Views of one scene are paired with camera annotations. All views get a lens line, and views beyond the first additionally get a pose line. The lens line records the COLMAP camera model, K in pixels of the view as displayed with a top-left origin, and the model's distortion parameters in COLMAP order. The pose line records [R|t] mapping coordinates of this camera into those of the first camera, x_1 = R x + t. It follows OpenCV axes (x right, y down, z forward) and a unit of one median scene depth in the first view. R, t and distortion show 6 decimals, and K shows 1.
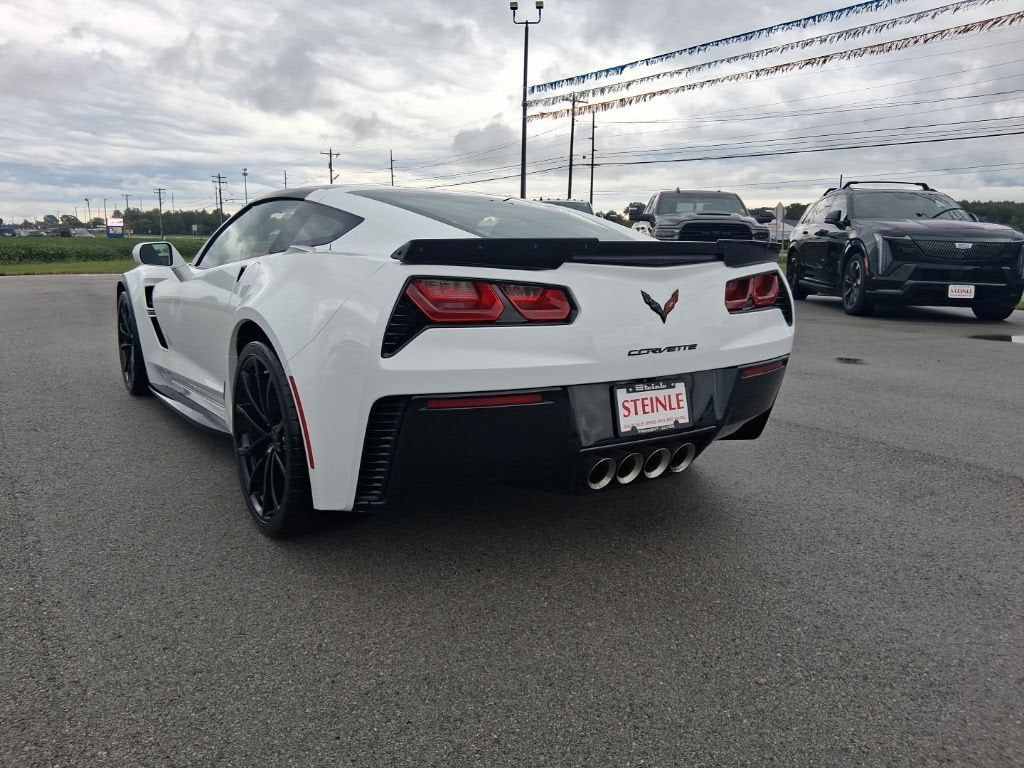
lens RADIAL K [[767.5, 0, 507.9], [0, 767.5, 380.6], [0, 0, 1]] dist [0.085847, -0.143655]
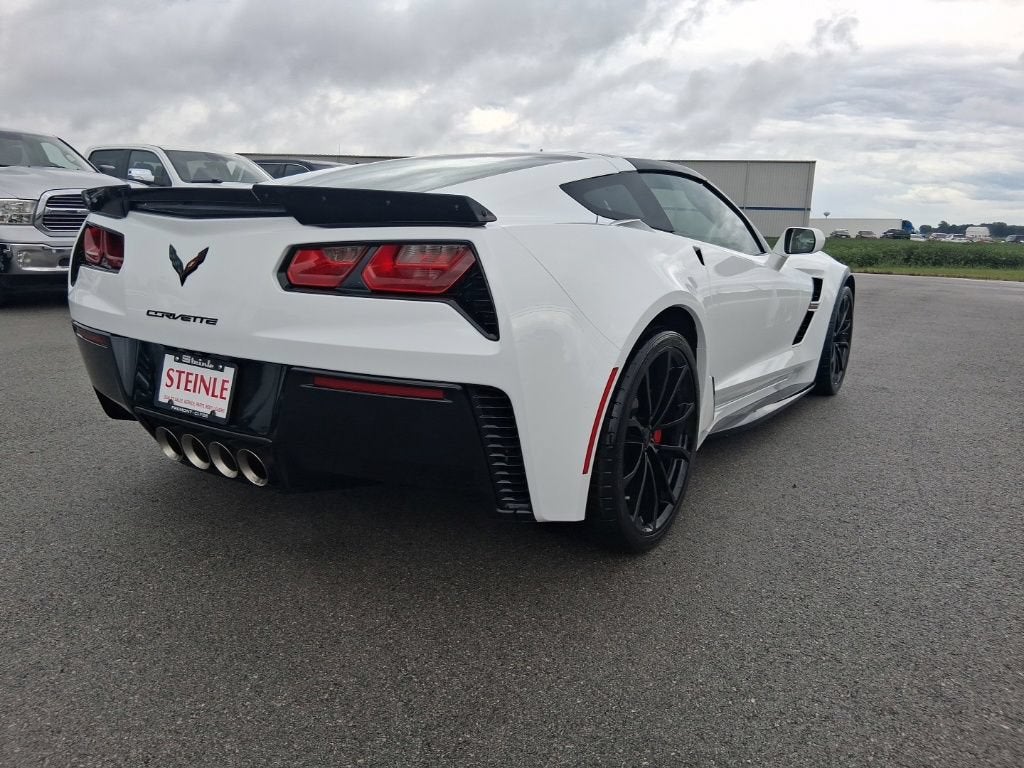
lens RADIAL K [[801.5, 0, 514.7], [0, 801.5, 403.1], [0, 0, 1]] dist [0.055742, -0.116568]
pose [[0.389191, 0.197290, -0.899782, 1.097505], [-0.192639, 0.972628, 0.129938, -0.126690], [0.900789, 0.122762, 0.416544, 0.924981]]
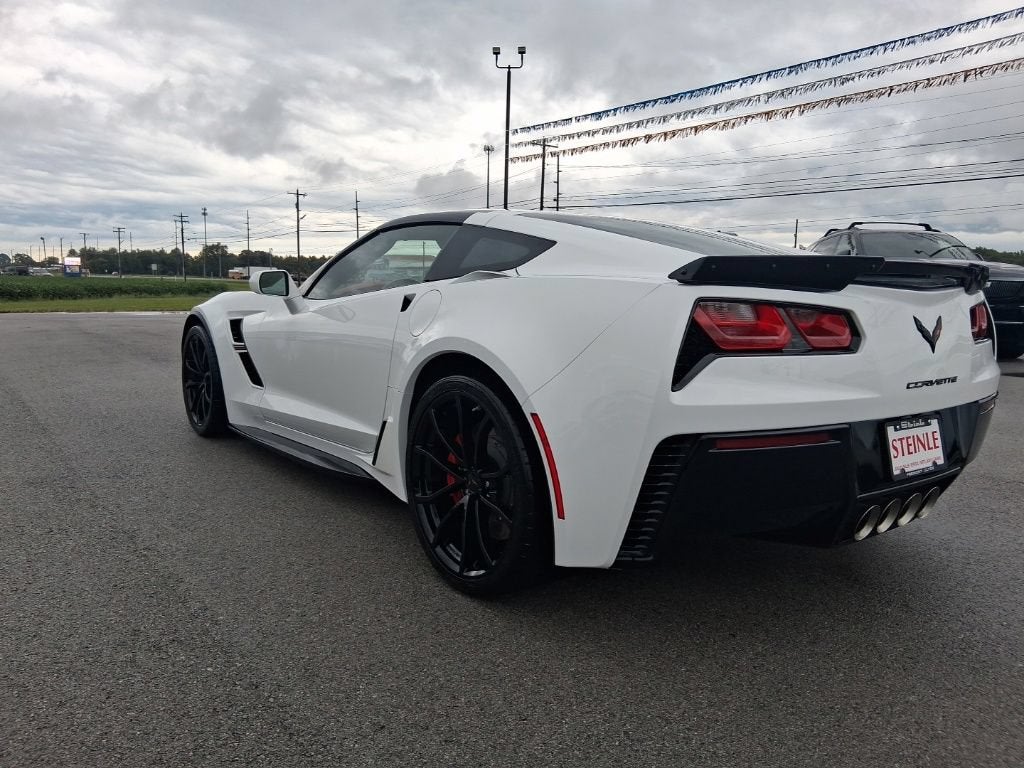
lens RADIAL K [[767.5, 0, 507.9], [0, 767.5, 380.6], [0, 0, 1]] dist [0.085847, -0.143655]
pose [[0.998791, -0.002471, 0.049097, -0.320295], [0.005001, 0.998662, -0.051470, 0.001803], [-0.048904, 0.051653, 0.997467, 0.115096]]
